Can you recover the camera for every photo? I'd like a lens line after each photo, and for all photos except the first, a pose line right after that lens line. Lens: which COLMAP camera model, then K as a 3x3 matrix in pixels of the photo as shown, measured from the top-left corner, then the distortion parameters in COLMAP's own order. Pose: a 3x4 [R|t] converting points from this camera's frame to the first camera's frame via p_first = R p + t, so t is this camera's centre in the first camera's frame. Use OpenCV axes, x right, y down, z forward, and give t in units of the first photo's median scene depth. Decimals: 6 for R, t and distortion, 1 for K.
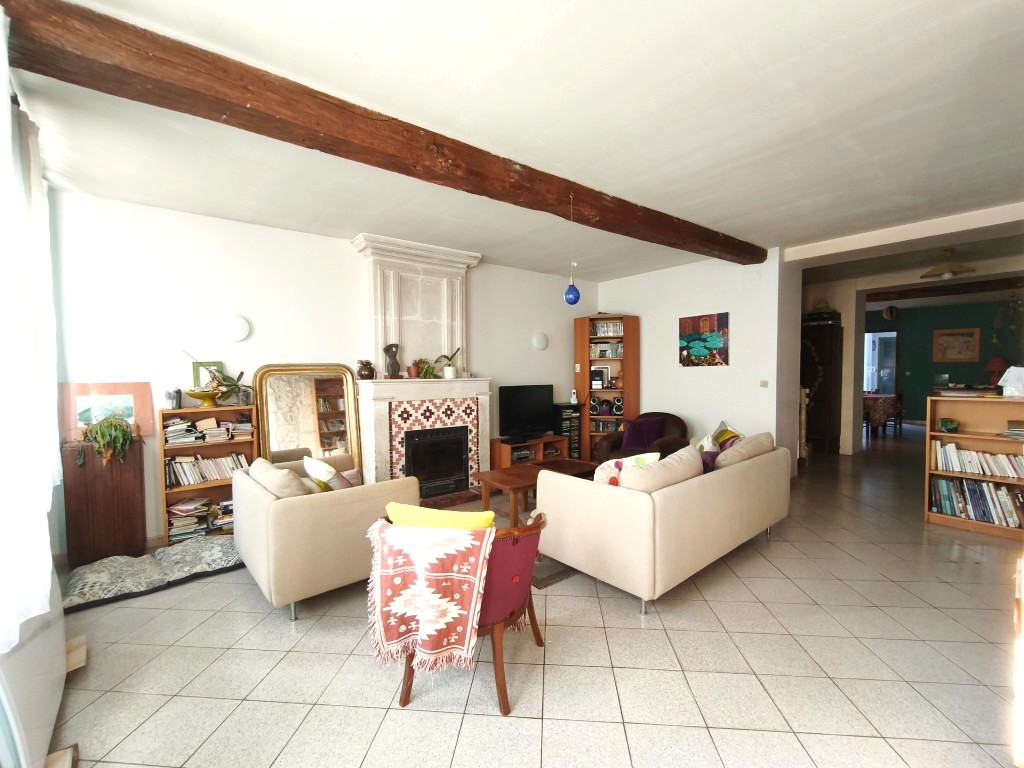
lens RADIAL K [[438.9, 0, 512.0], [0, 438.9, 384.0], [0, 0, 1]] dist [-0.000917, -0.000083]
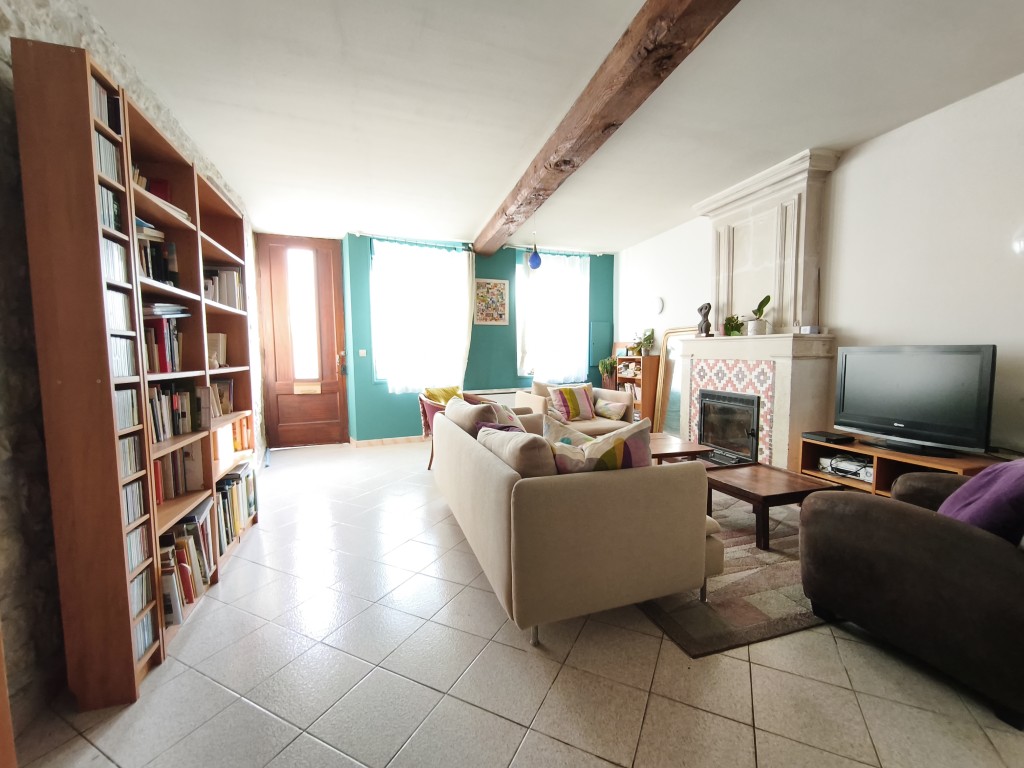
lens RADIAL K [[438.9, 0, 512.0], [0, 438.9, 384.0], [0, 0, 1]] dist [-0.000917, -0.000083]
pose [[-0.368430, 0.077537, -0.926416, 0.803394], [-0.017990, 0.995735, 0.090493, 0.011126], [0.929481, 0.050007, -0.365464, 0.900502]]
